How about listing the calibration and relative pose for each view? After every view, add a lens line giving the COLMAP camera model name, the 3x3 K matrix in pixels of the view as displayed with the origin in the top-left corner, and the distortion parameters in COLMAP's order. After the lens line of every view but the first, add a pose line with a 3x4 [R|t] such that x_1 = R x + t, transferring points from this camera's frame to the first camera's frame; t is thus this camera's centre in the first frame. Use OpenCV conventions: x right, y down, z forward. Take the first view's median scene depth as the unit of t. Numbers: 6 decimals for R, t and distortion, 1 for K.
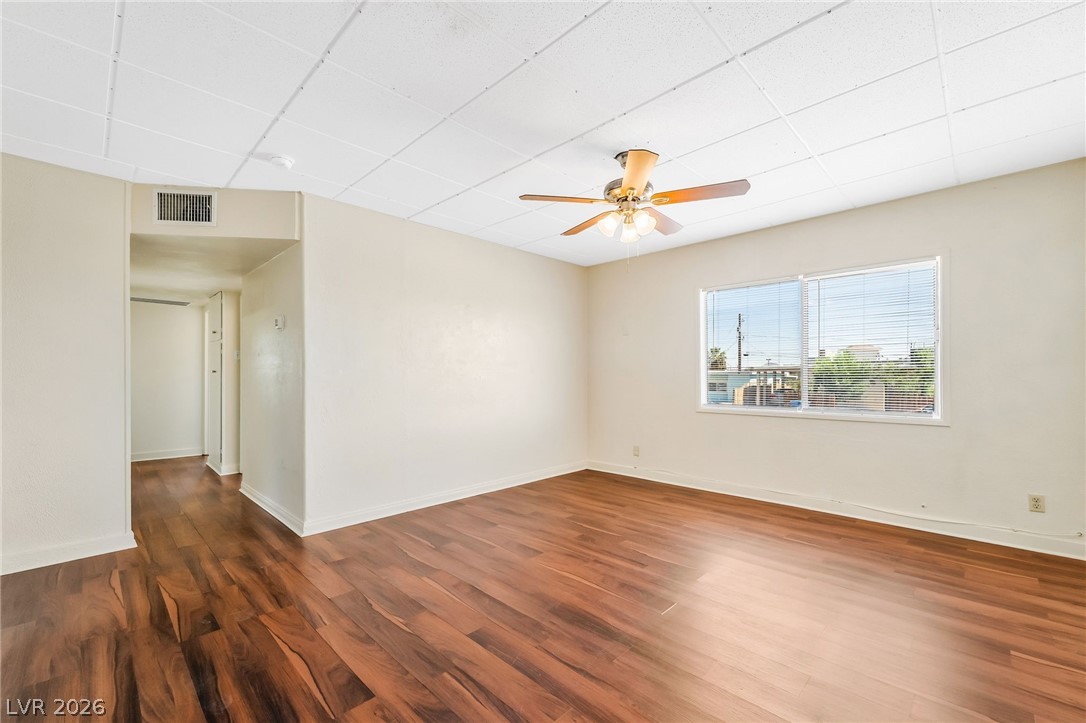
lens RADIAL K [[450.2, 0, 537.8], [0, 450.2, 371.5], [0, 0, 1]] dist [0.000276, 0.000060]
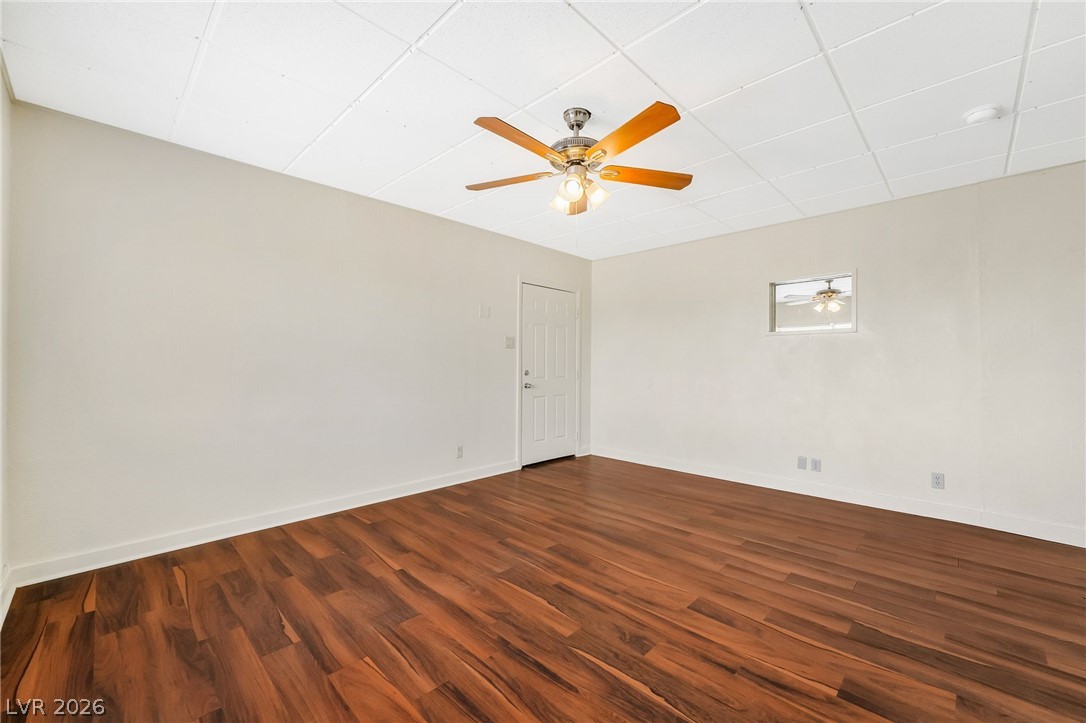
lens RADIAL K [[435.1, 0, 540.2], [0, 435.1, 360.4], [0, 0, 1]] dist [-0.000070, 0.000036]
pose [[-0.999997, -0.000783, -0.002423, 0.263698], [-0.000745, 0.999881, -0.015429, 0.011140], [0.002435, -0.015427, -0.999878, 1.782955]]
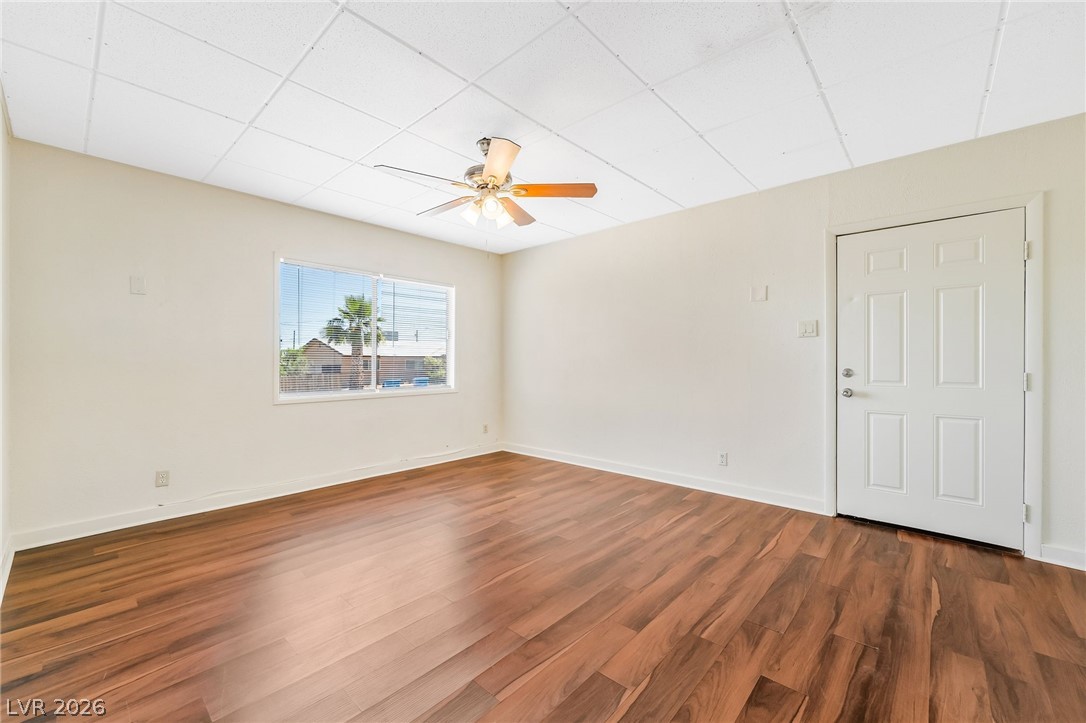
lens RADIAL K [[435.1, 0, 540.2], [0, 435.1, 360.4], [0, 0, 1]] dist [-0.000070, 0.000036]
pose [[-0.042351, 0.003064, 0.999098, -0.761481], [-0.007946, 0.999963, -0.003403, 0.012276], [-0.999071, -0.008083, -0.042325, 0.891565]]
